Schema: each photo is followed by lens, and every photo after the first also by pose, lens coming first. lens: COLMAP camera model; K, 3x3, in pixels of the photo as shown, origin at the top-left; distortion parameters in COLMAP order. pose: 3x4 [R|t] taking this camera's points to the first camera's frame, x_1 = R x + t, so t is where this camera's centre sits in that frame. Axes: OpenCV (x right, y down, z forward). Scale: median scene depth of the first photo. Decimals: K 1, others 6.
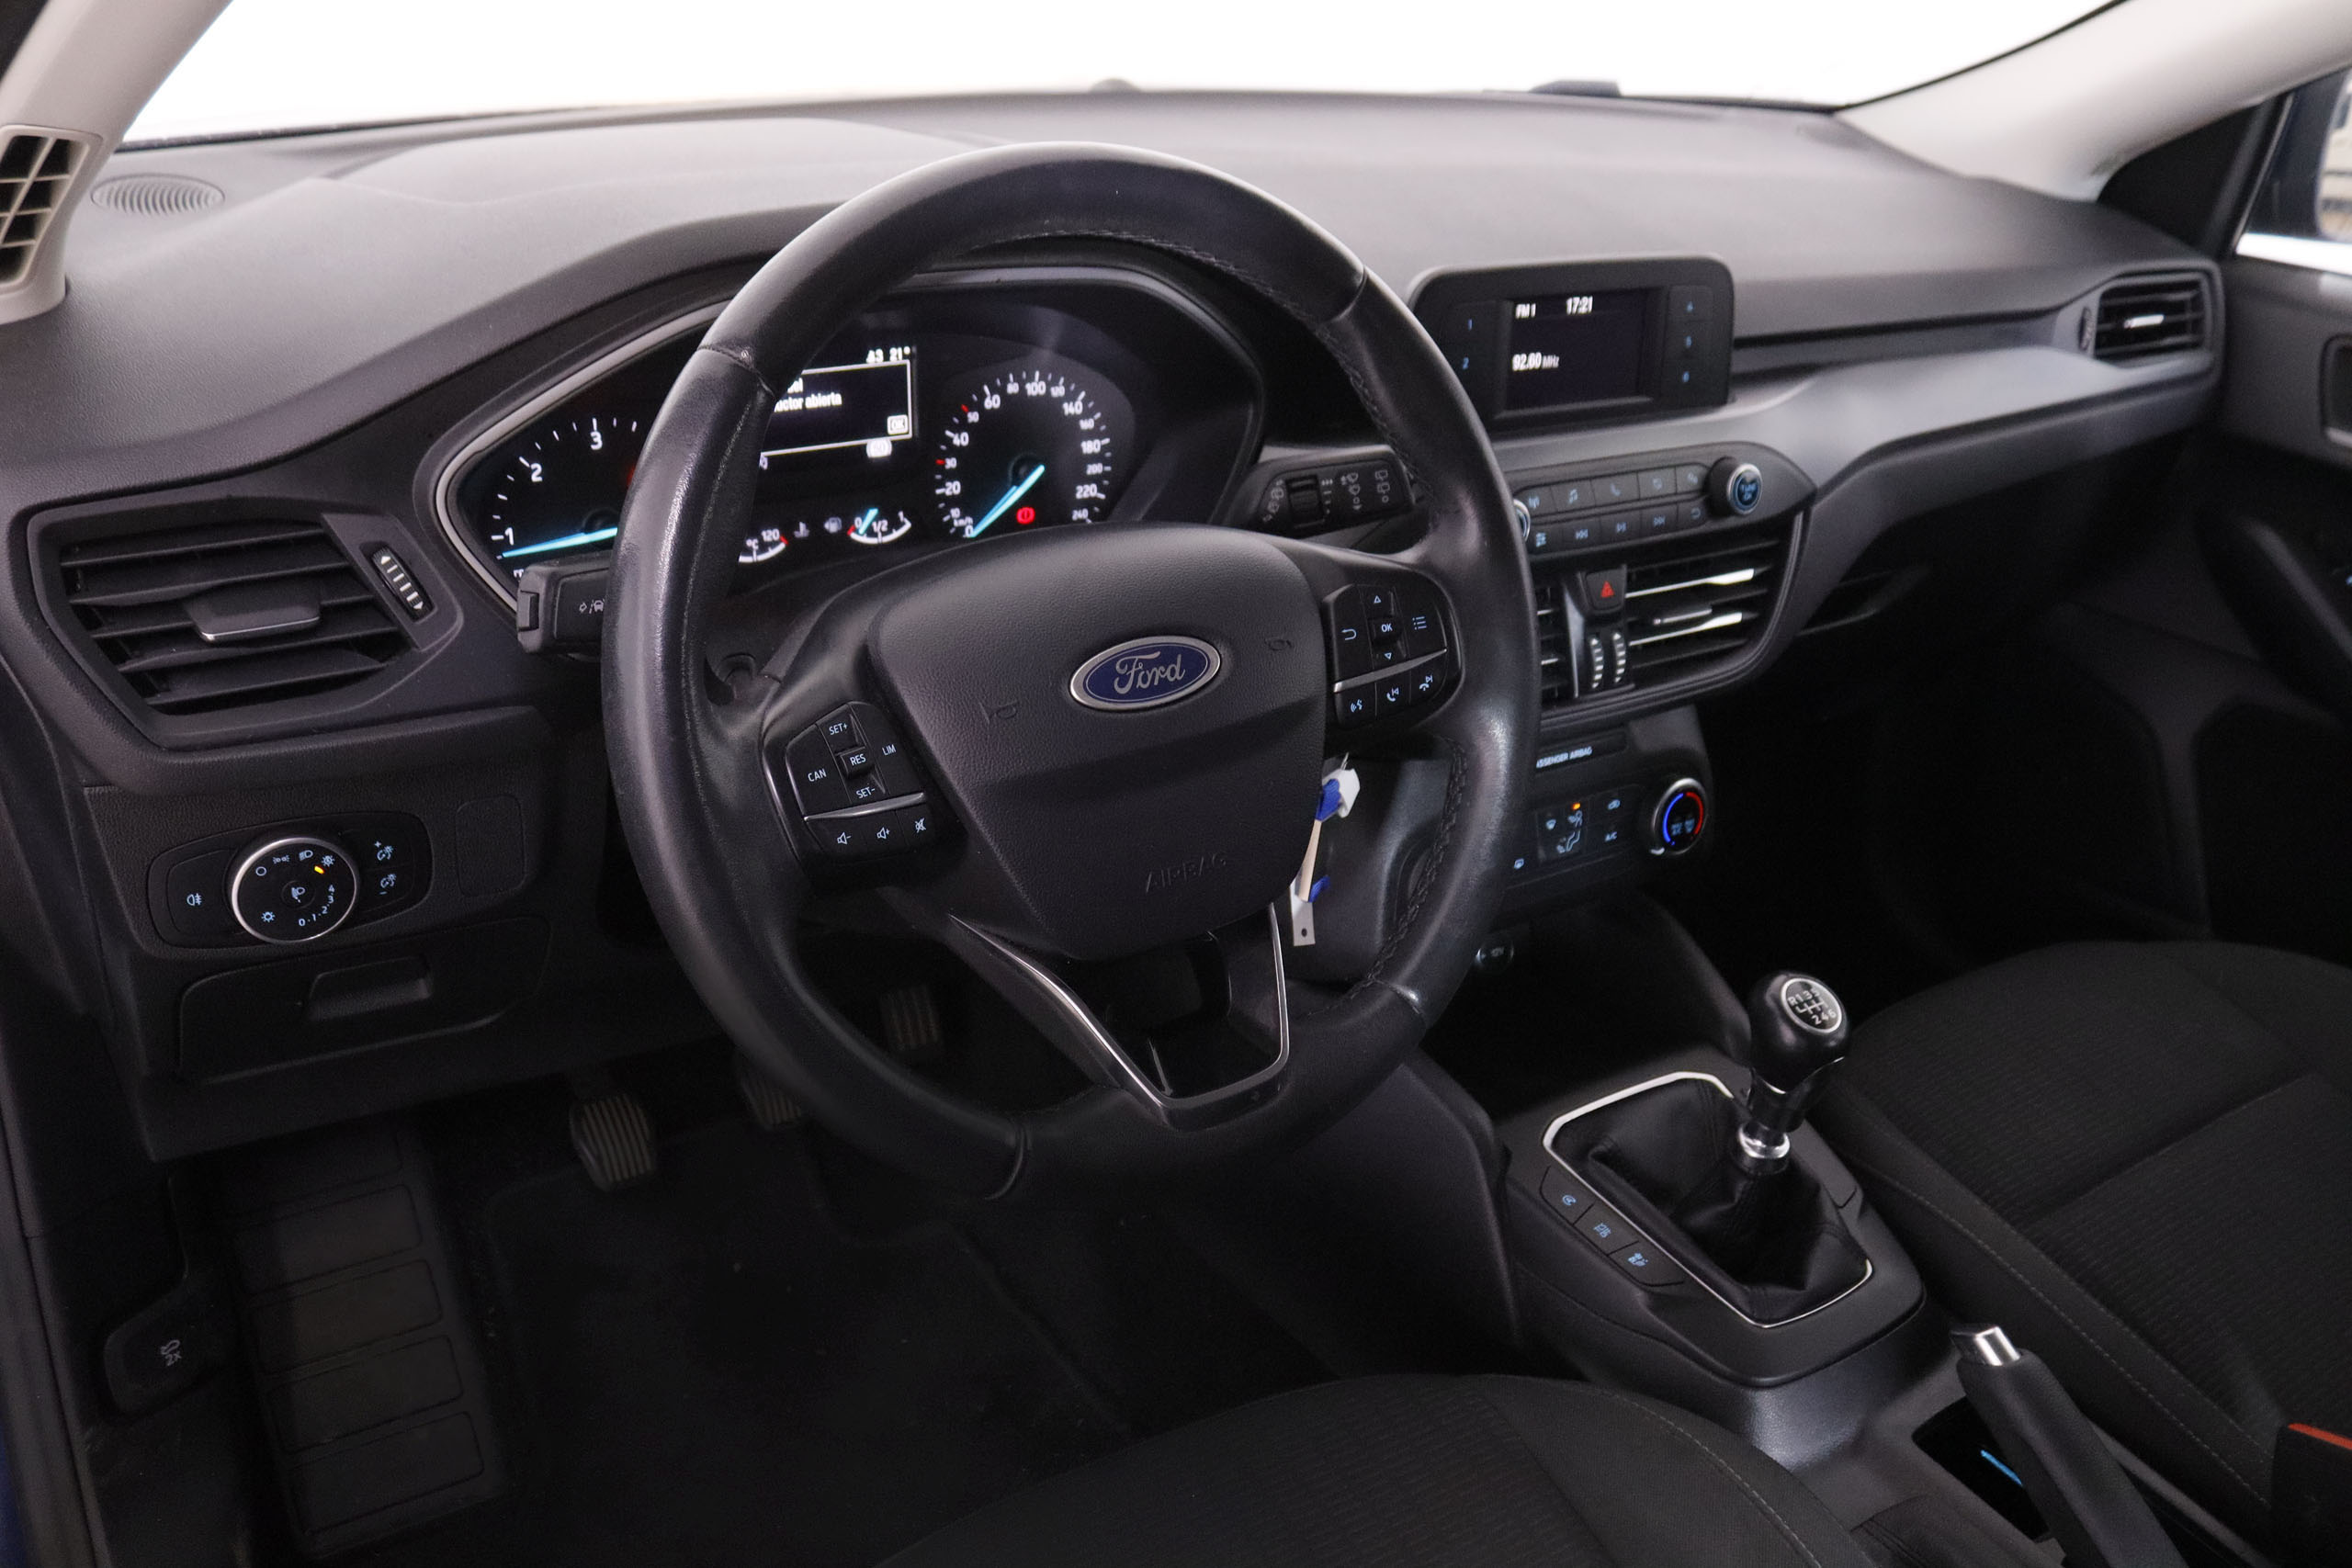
lens RADIAL K [[2027.8, 0, 1176.0], [0, 2027.8, 784.0], [0, 0, 1]] dist [-0.147991, 0.151006]
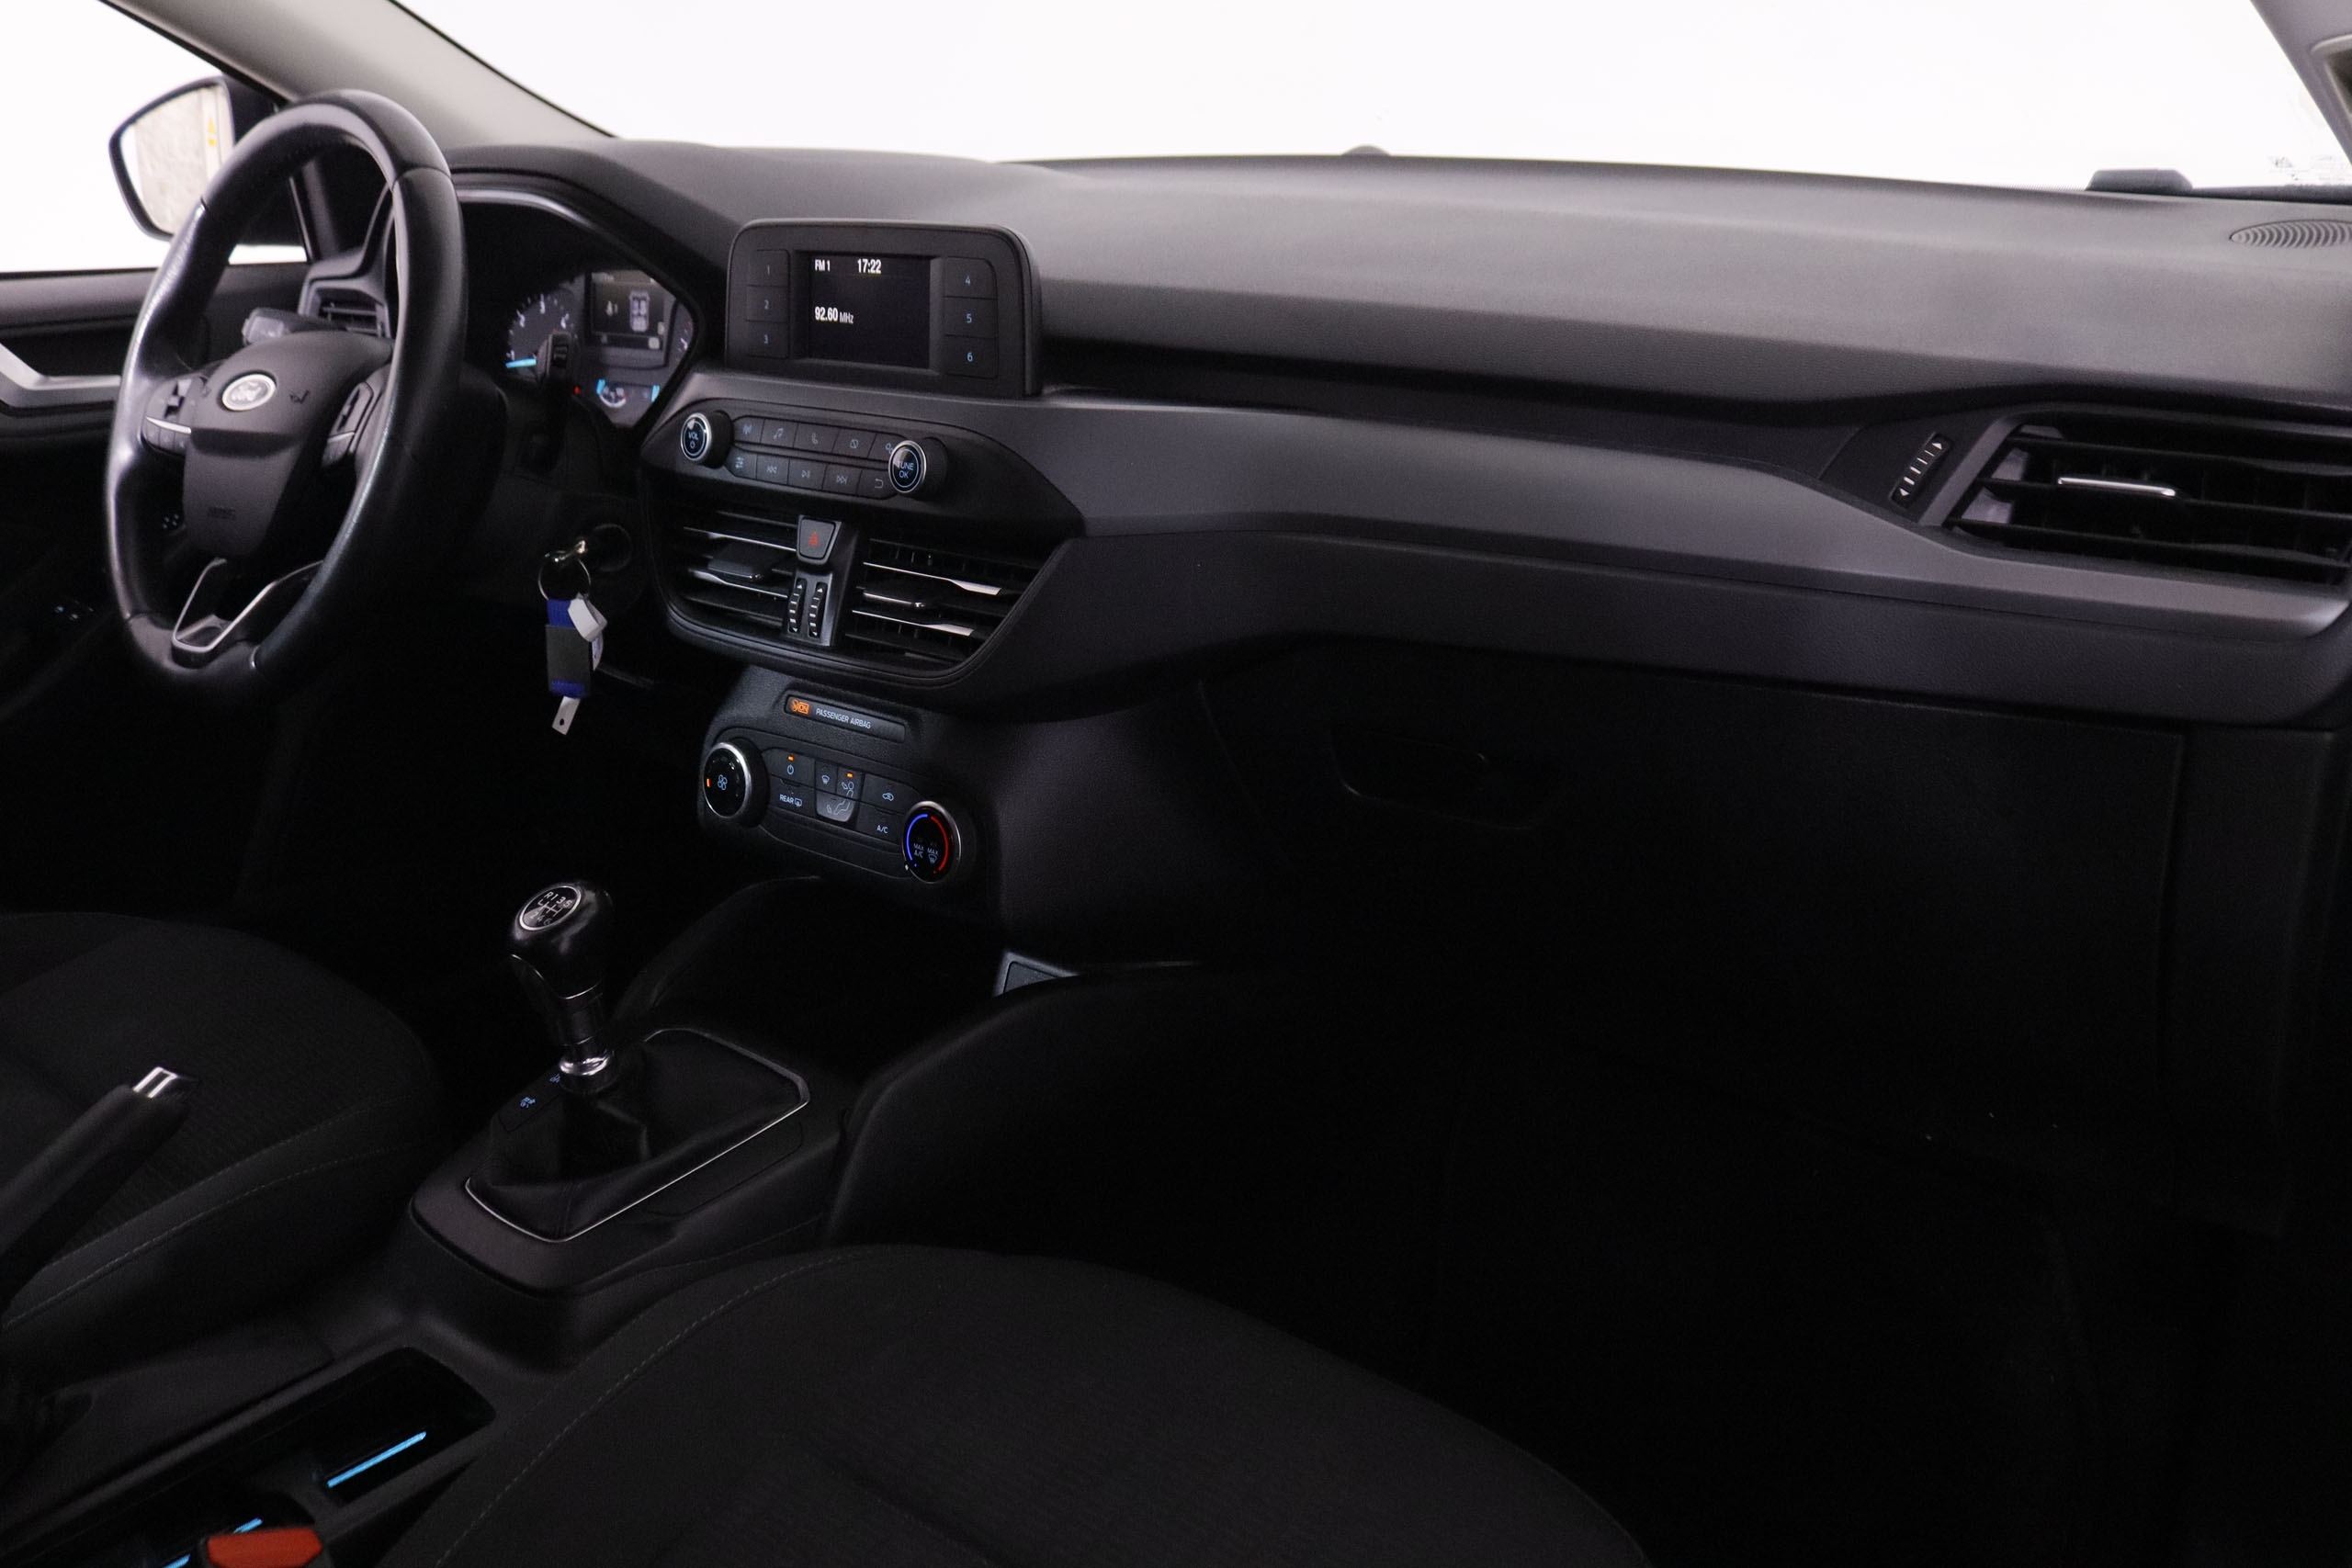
lens RADIAL K [[2004.3, 0, 1176.0], [0, 2004.3, 784.0], [0, 0, 1]] dist [-0.084413, -0.000922]
pose [[0.262528, 0.234256, -0.936057, 1.264471], [-0.392692, 0.912054, 0.118114, -0.178639], [0.881403, 0.336574, 0.331430, 0.887513]]
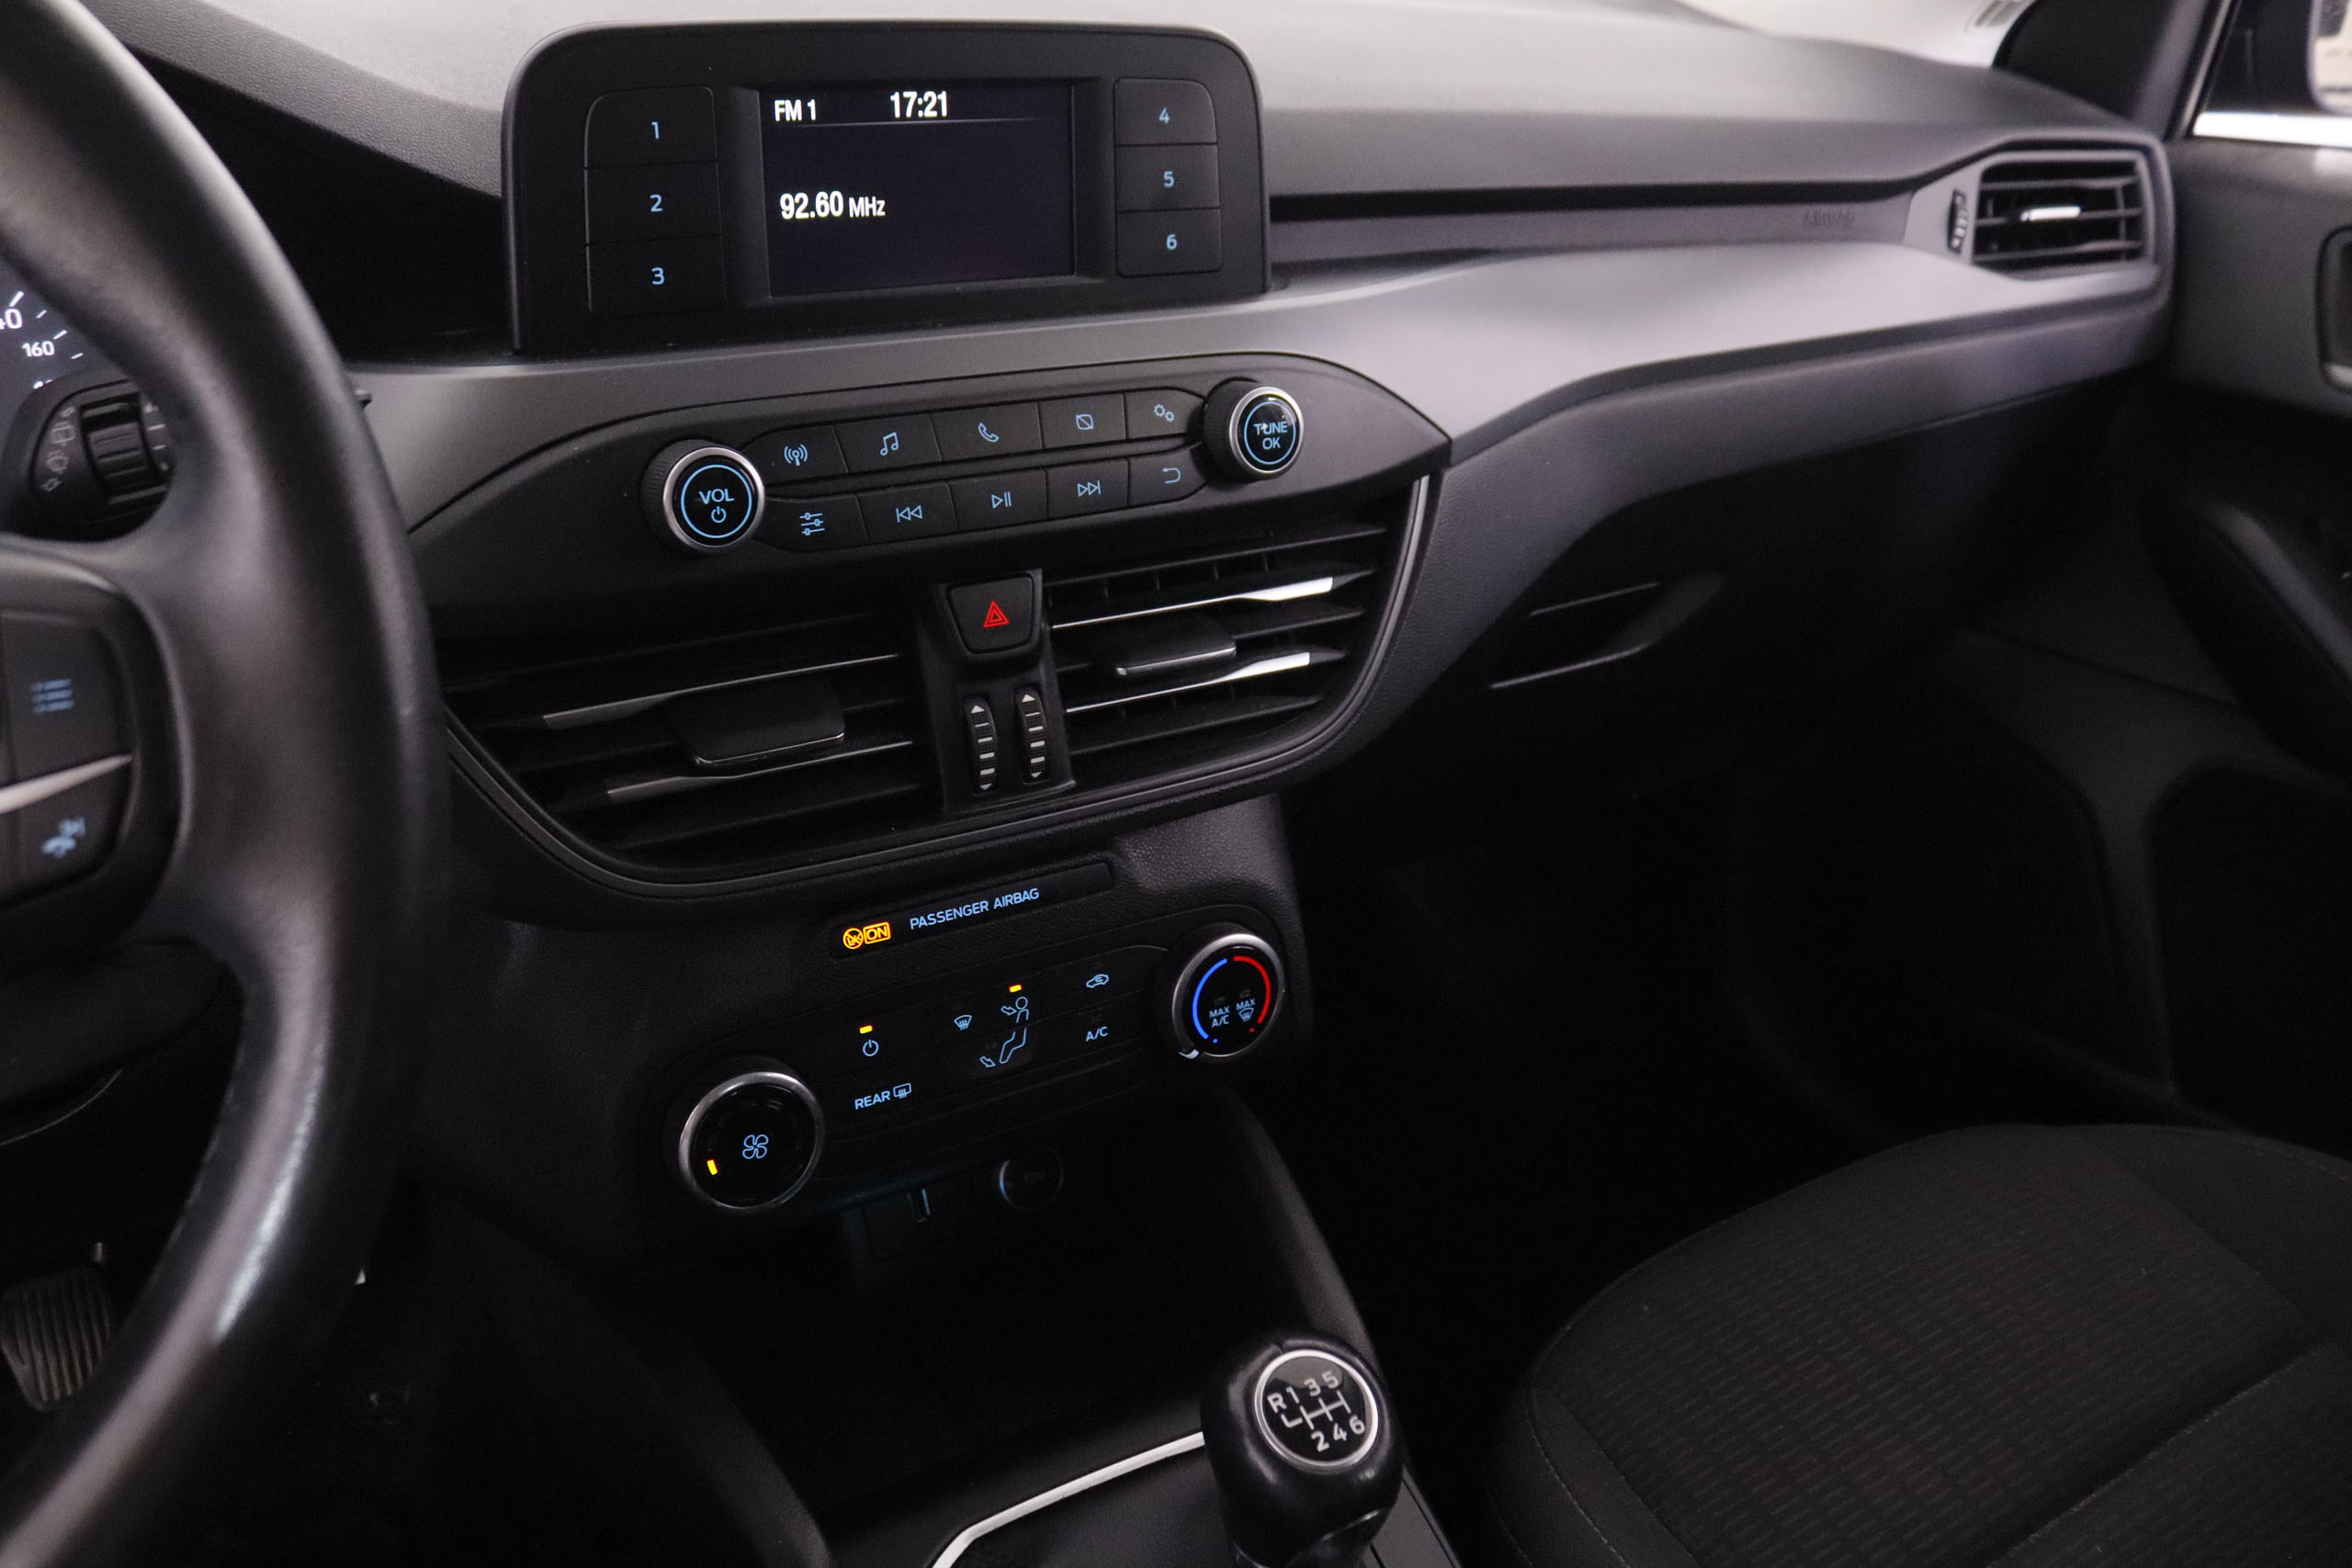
lens RADIAL K [[1909.9, 0, 1141.4], [0, 1909.9, 787.0], [0, 0, 1]] dist [-0.163695, 0.139340]
pose [[0.998684, -0.012416, -0.049754, 0.285892], [0.011499, 0.999760, -0.018664, -0.039731], [0.049974, 0.018067, 0.998587, 0.488133]]
